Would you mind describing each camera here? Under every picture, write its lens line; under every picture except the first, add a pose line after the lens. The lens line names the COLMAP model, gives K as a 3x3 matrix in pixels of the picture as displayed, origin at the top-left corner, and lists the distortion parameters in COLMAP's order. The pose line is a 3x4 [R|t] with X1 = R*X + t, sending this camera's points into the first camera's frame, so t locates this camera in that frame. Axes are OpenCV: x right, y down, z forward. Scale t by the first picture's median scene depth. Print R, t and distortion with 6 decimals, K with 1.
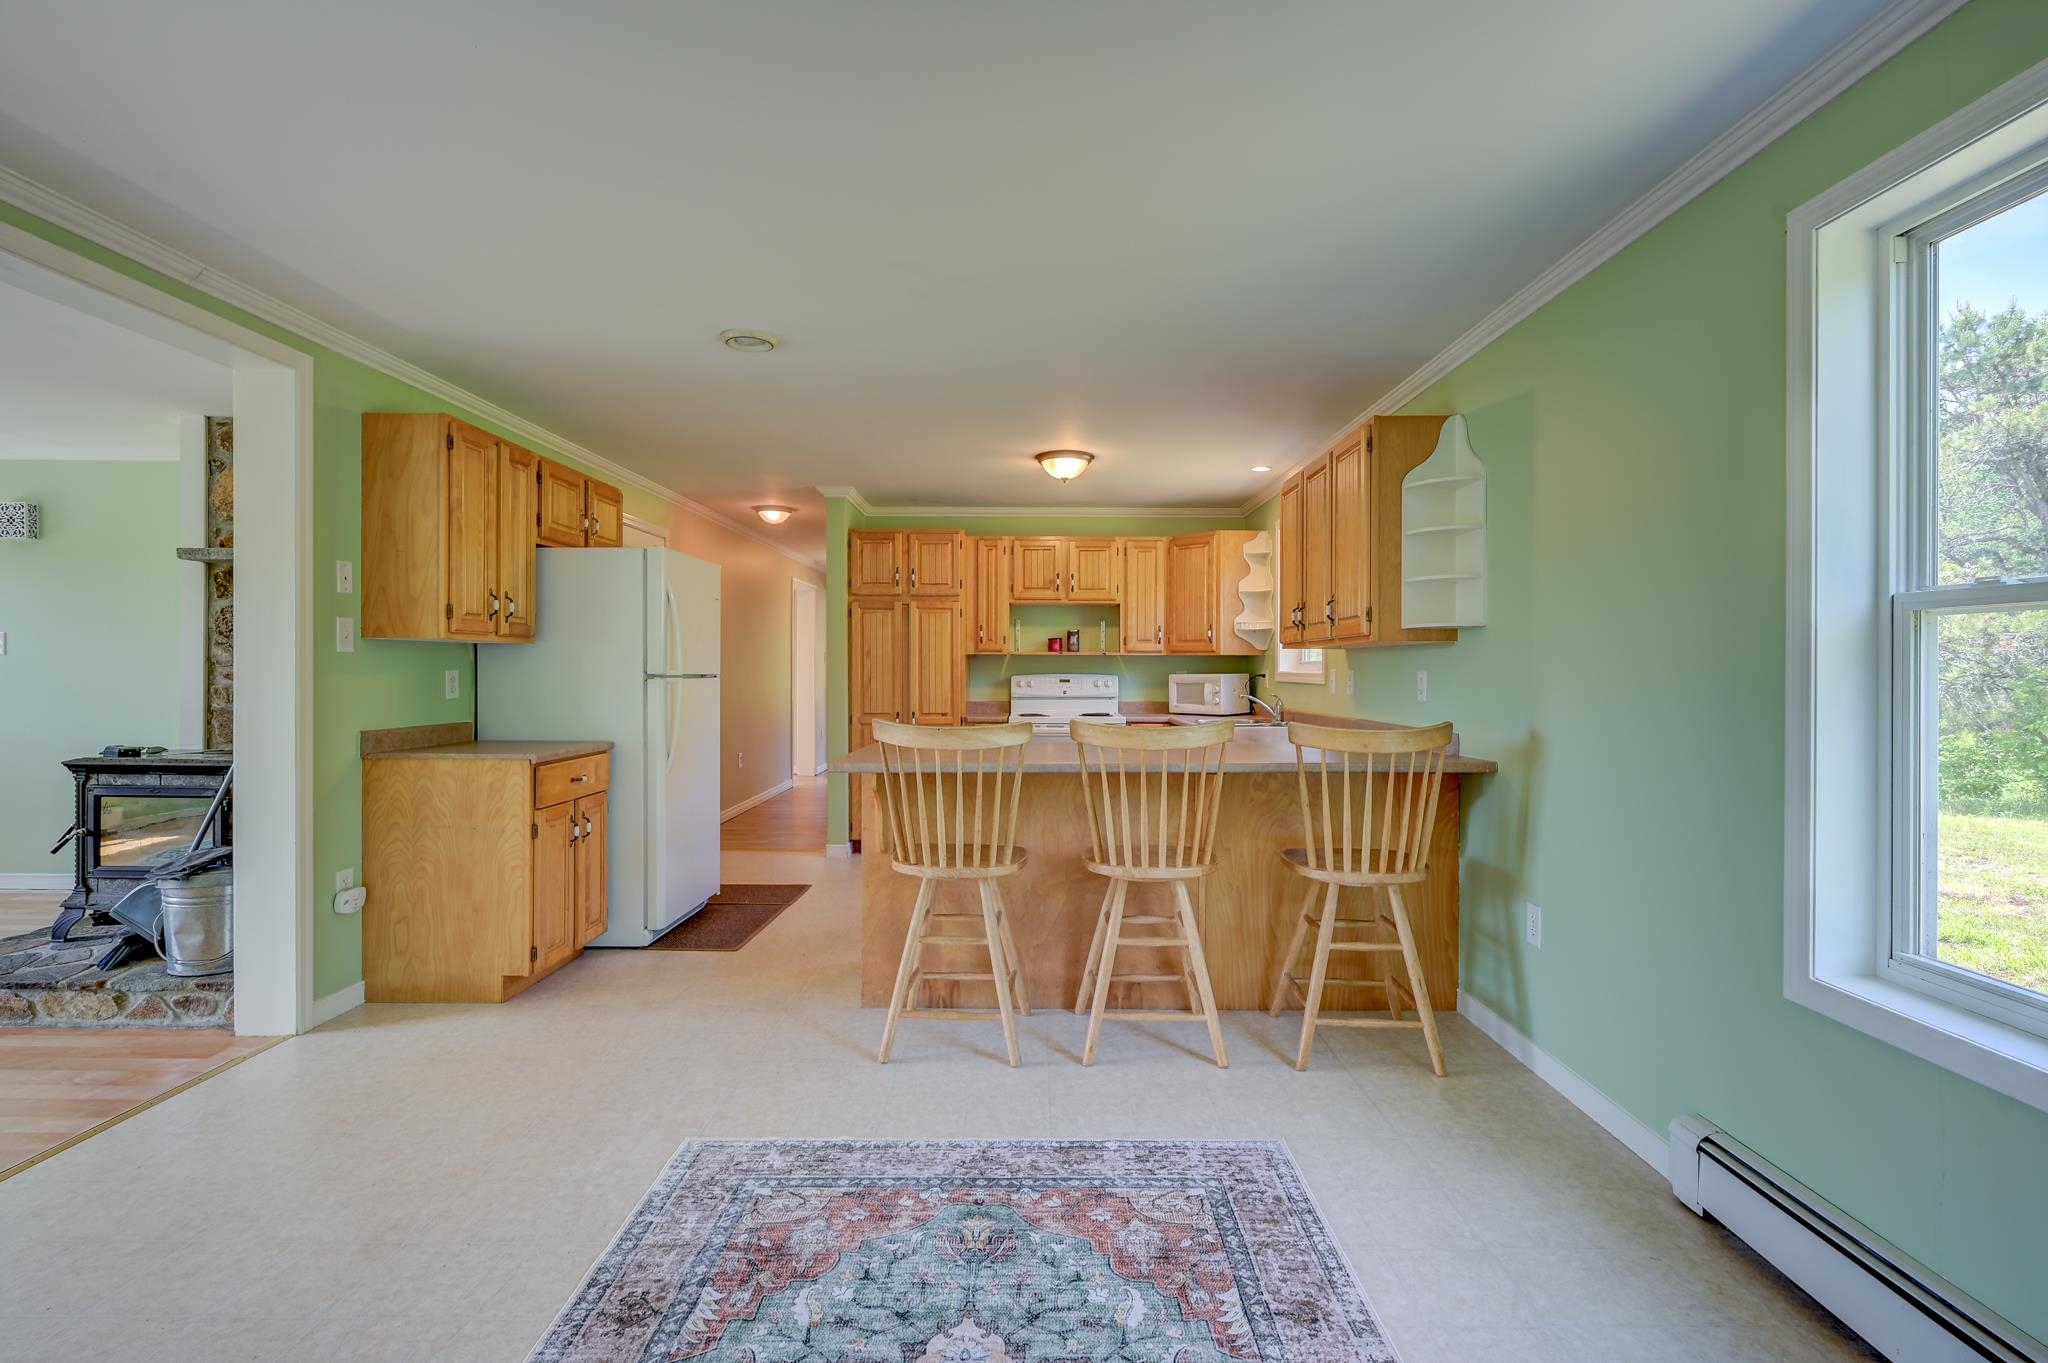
lens RADIAL K [[938.7, 0, 1031.7], [0, 938.7, 678.6], [0, 0, 1]] dist [-0.001387, 0.000377]
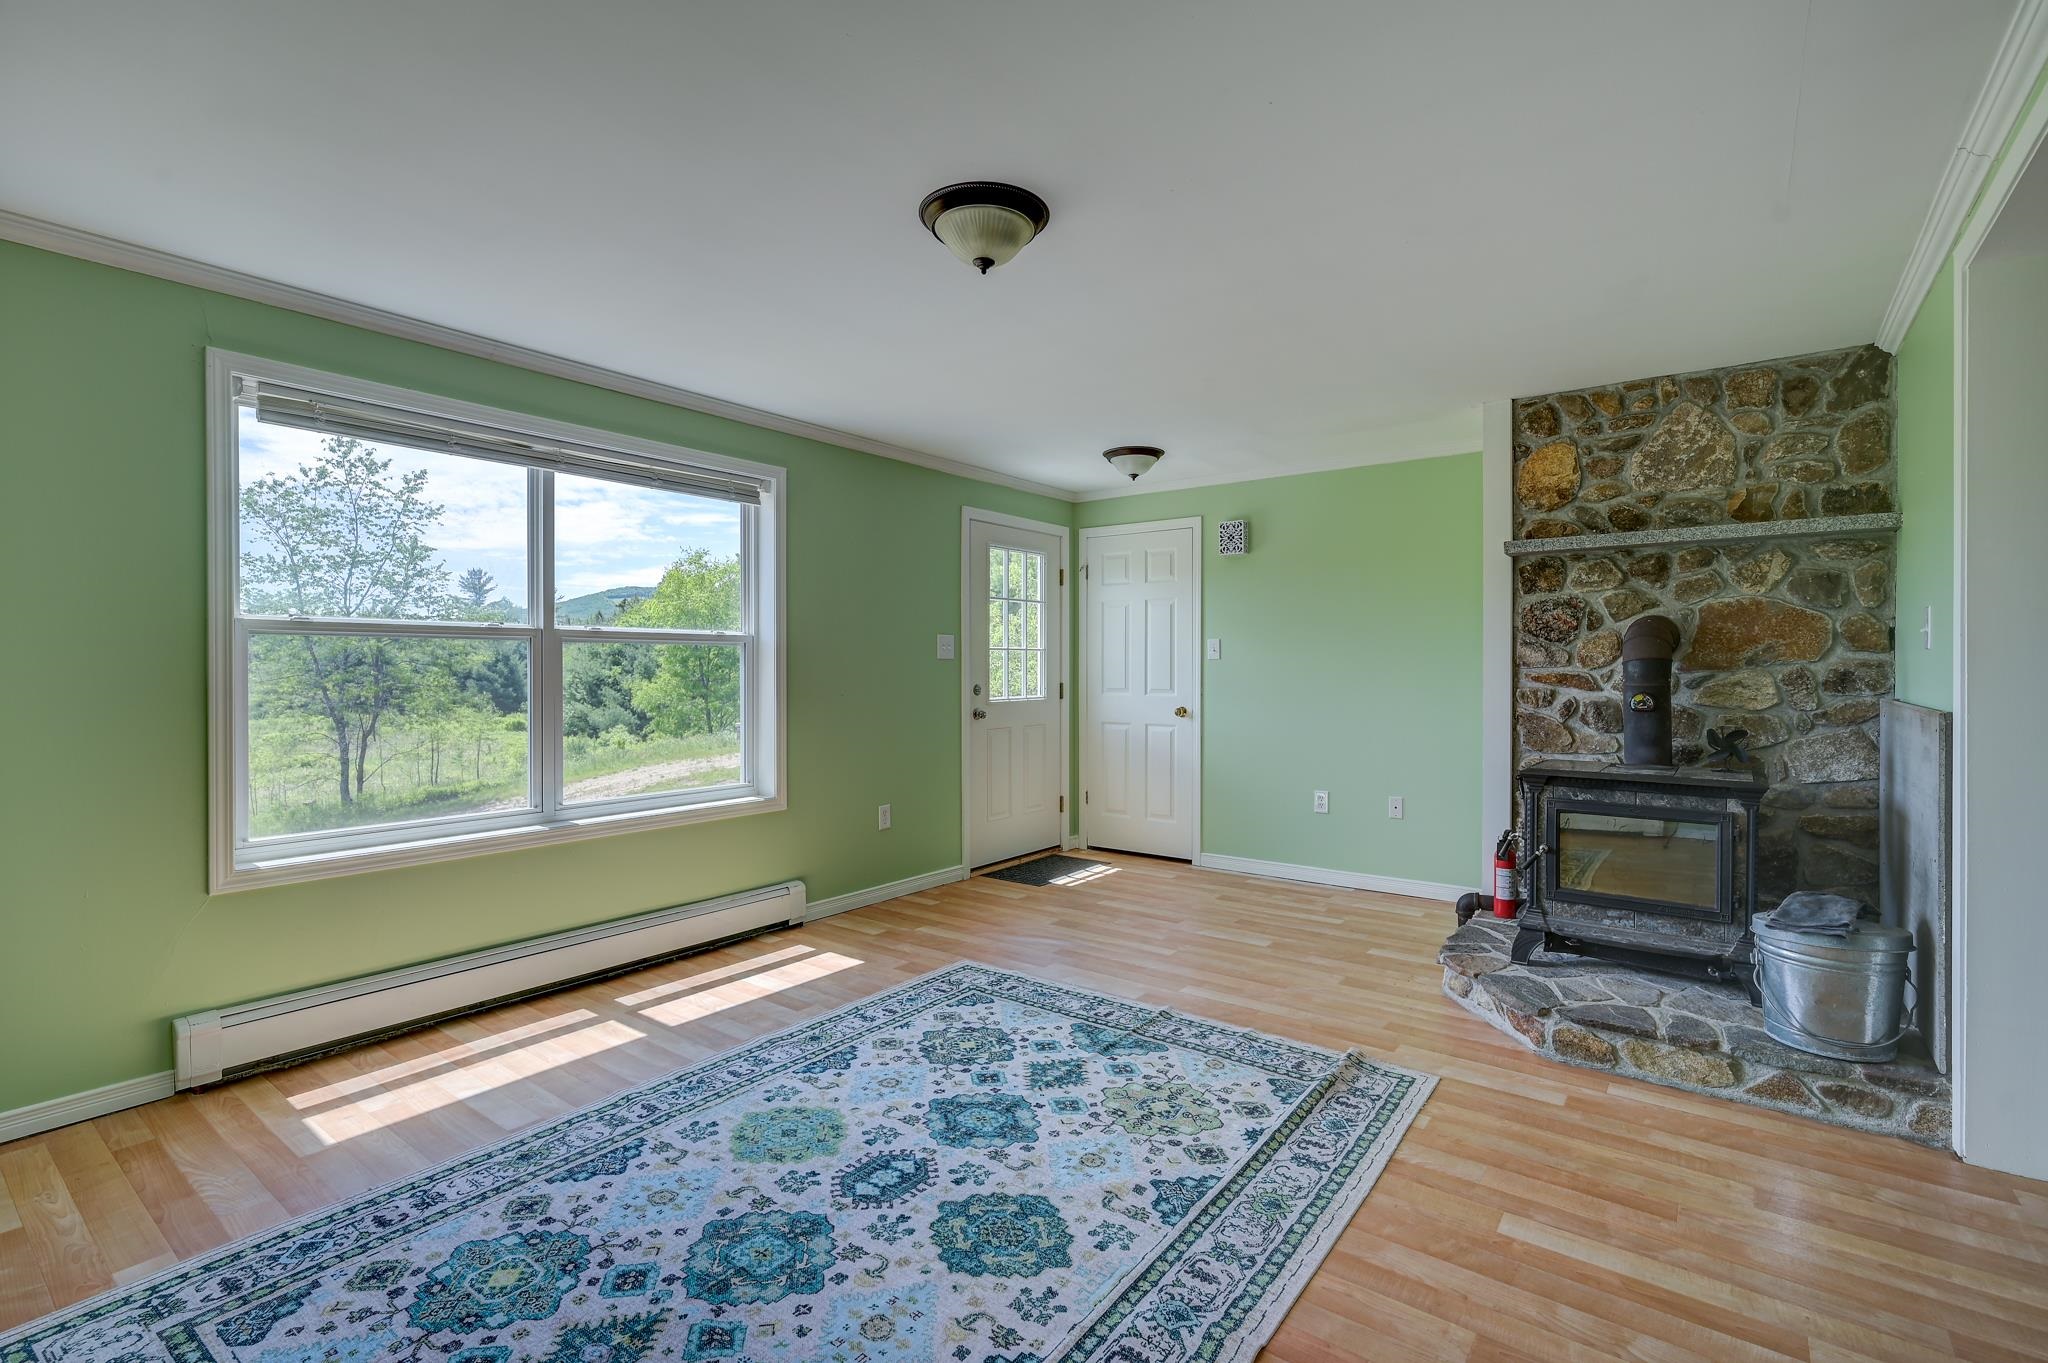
lens RADIAL K [[938.7, 0, 992.9], [0, 938.7, 668.9], [0, 0, 1]] dist [-0.001387, 0.000377]
pose [[0.784045, -0.005678, -0.620678, -0.969161], [-0.002405, 0.999923, -0.012186, 0.000225], [0.620700, 0.011047, 0.783971, -0.063749]]
